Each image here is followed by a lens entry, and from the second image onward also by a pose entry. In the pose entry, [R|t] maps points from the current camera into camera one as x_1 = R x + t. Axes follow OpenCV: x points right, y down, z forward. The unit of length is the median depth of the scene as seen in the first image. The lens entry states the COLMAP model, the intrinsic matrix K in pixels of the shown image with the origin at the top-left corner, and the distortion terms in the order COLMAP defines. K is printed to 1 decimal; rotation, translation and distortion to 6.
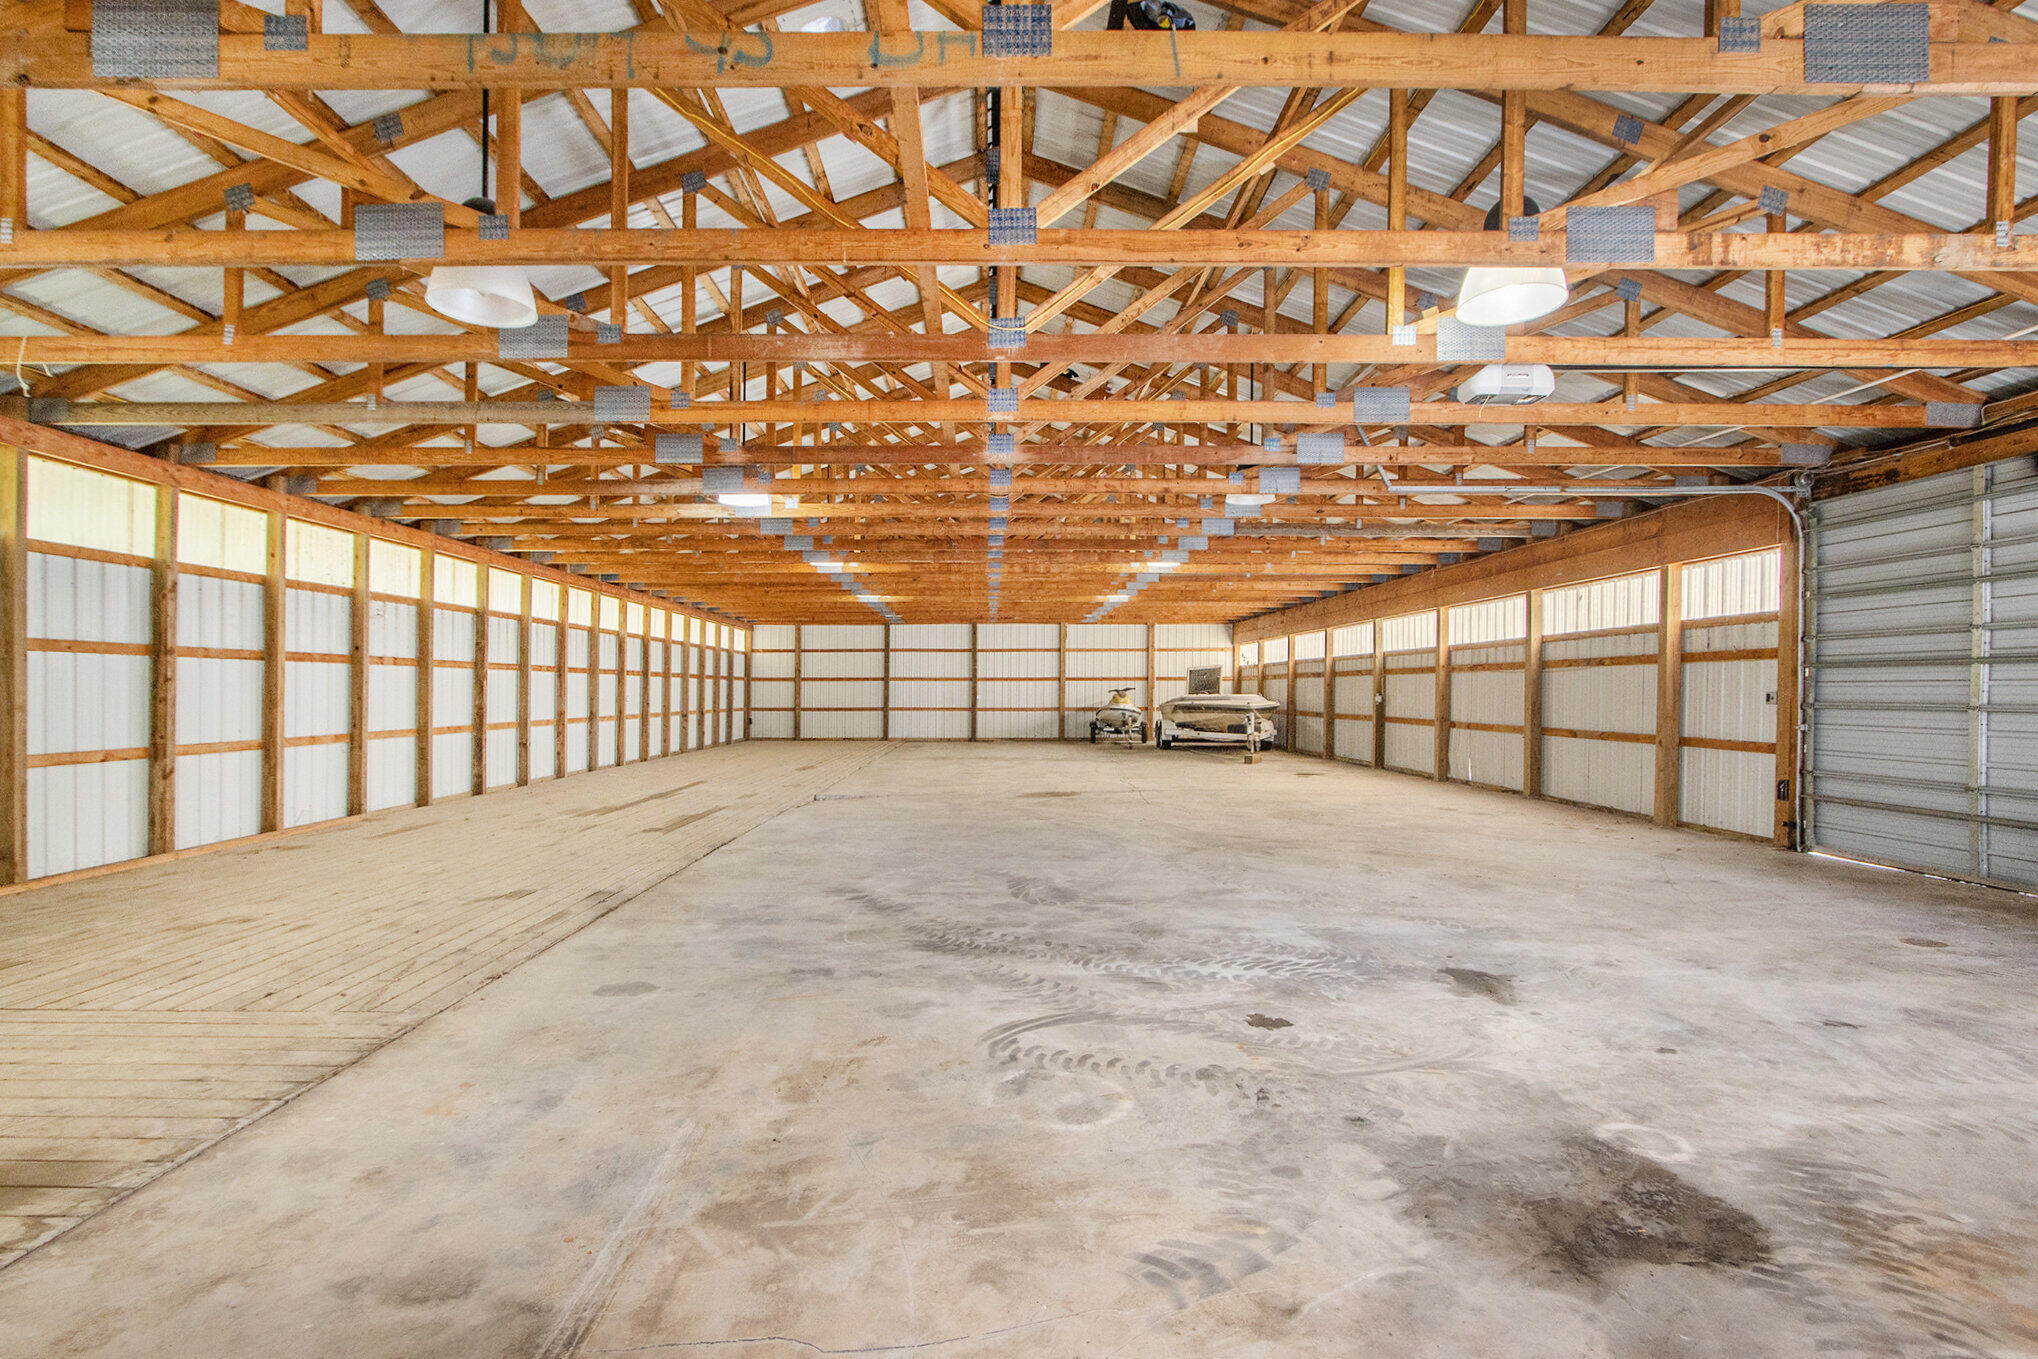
lens RADIAL K [[980.0, 0, 1019.0], [0, 980.0, 679.5], [0, 0, 1]] dist [-0.018003, 0.000390]
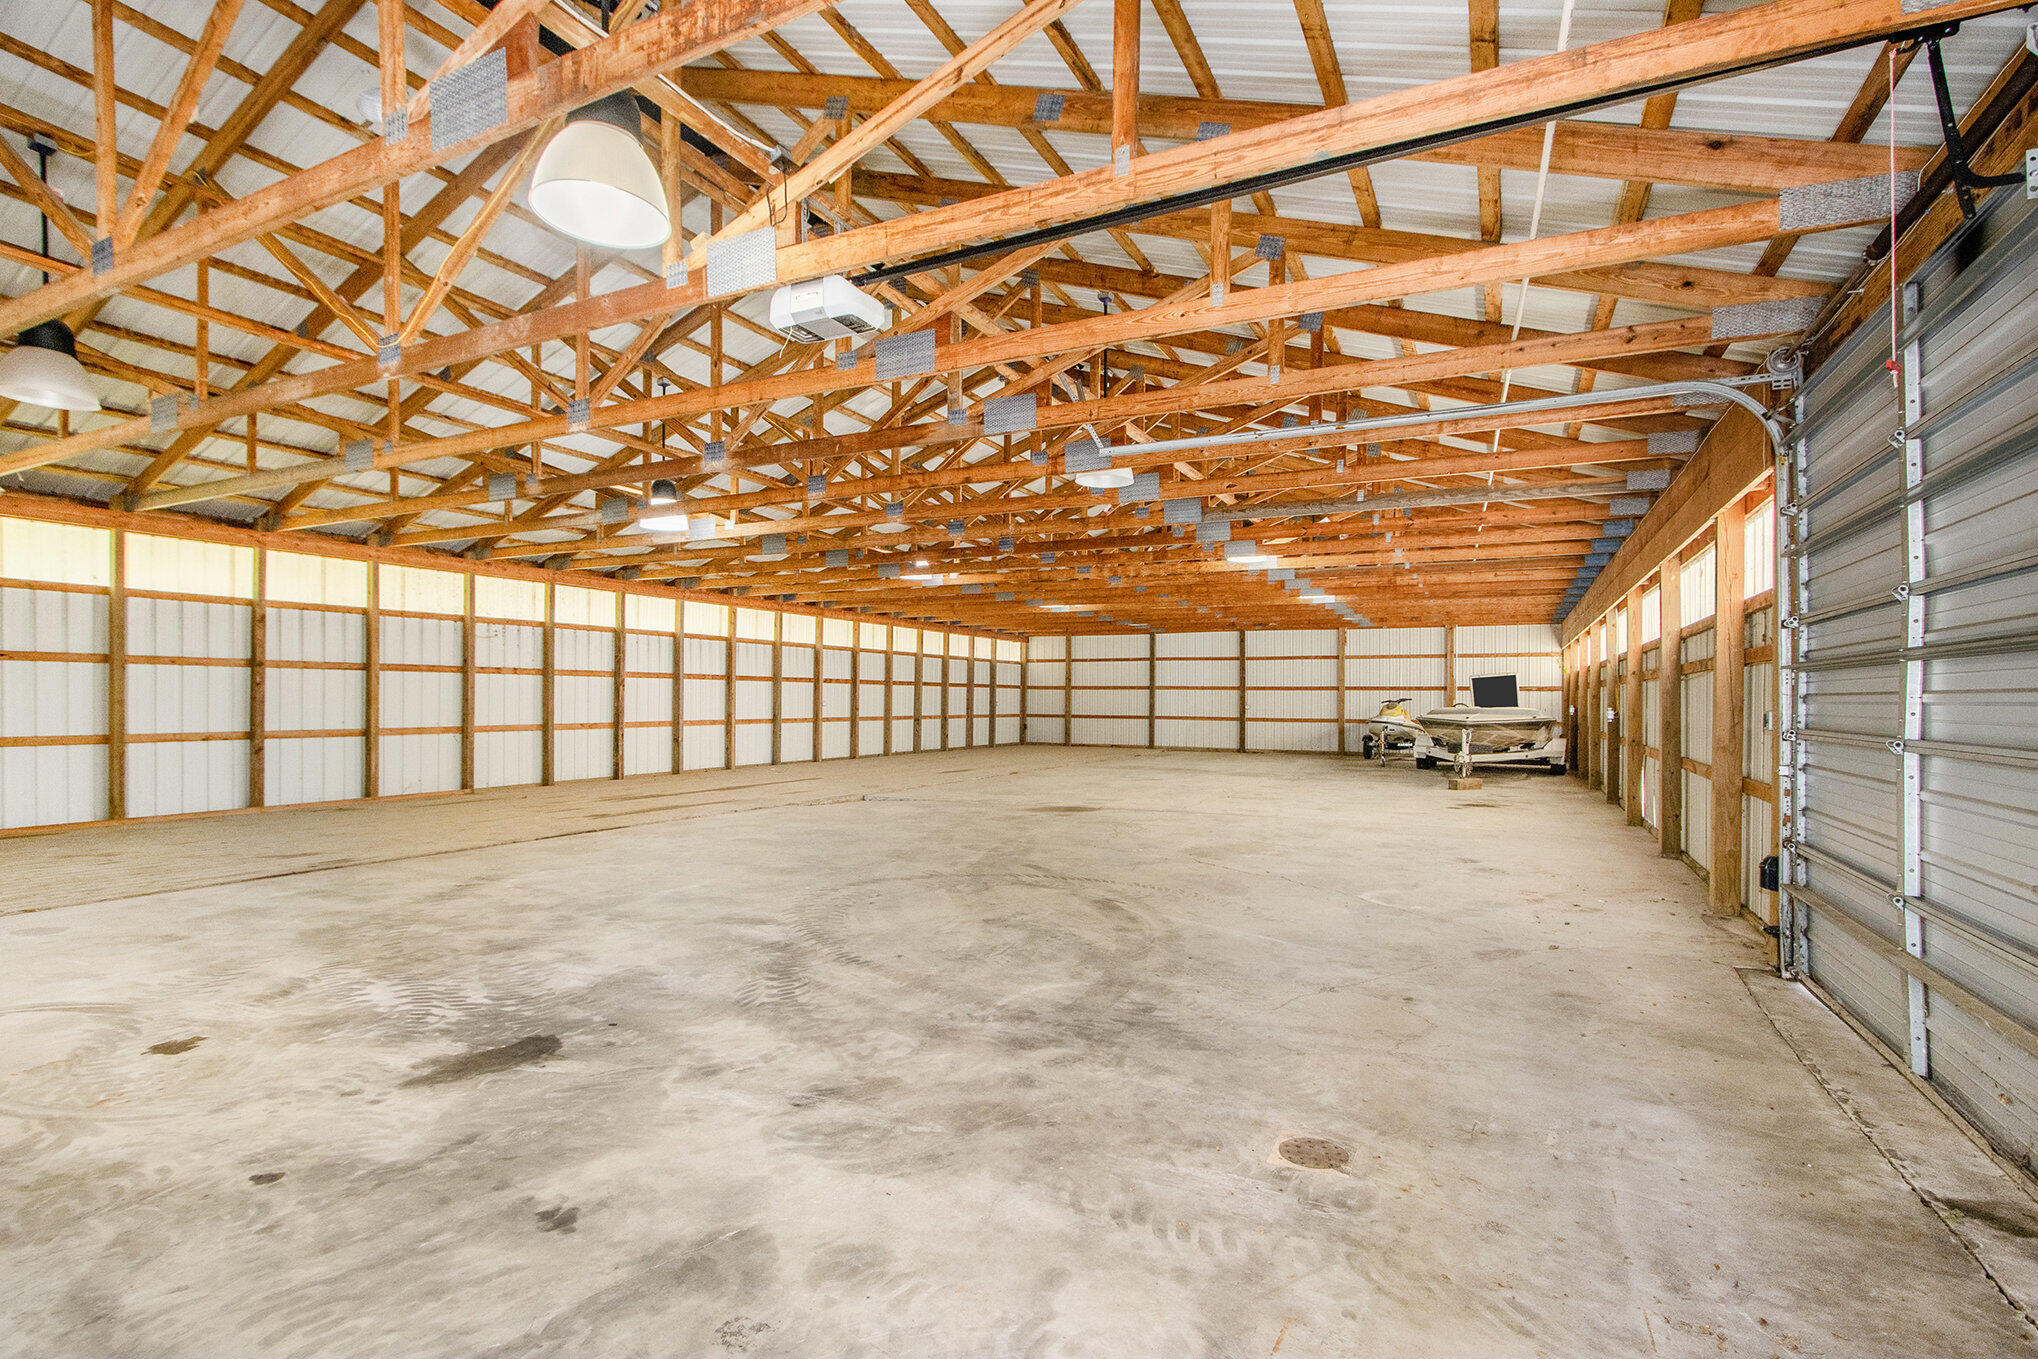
lens RADIAL K [[939.4, 0, 1019.0], [0, 939.4, 679.5], [0, 0, 1]] dist [-0.013229, 0.000303]
pose [[0.888468, 0.000247, -0.458939, 0.636903], [-0.004639, 0.999954, -0.008443, -0.000302], [0.458915, 0.009631, 0.888428, 0.262648]]
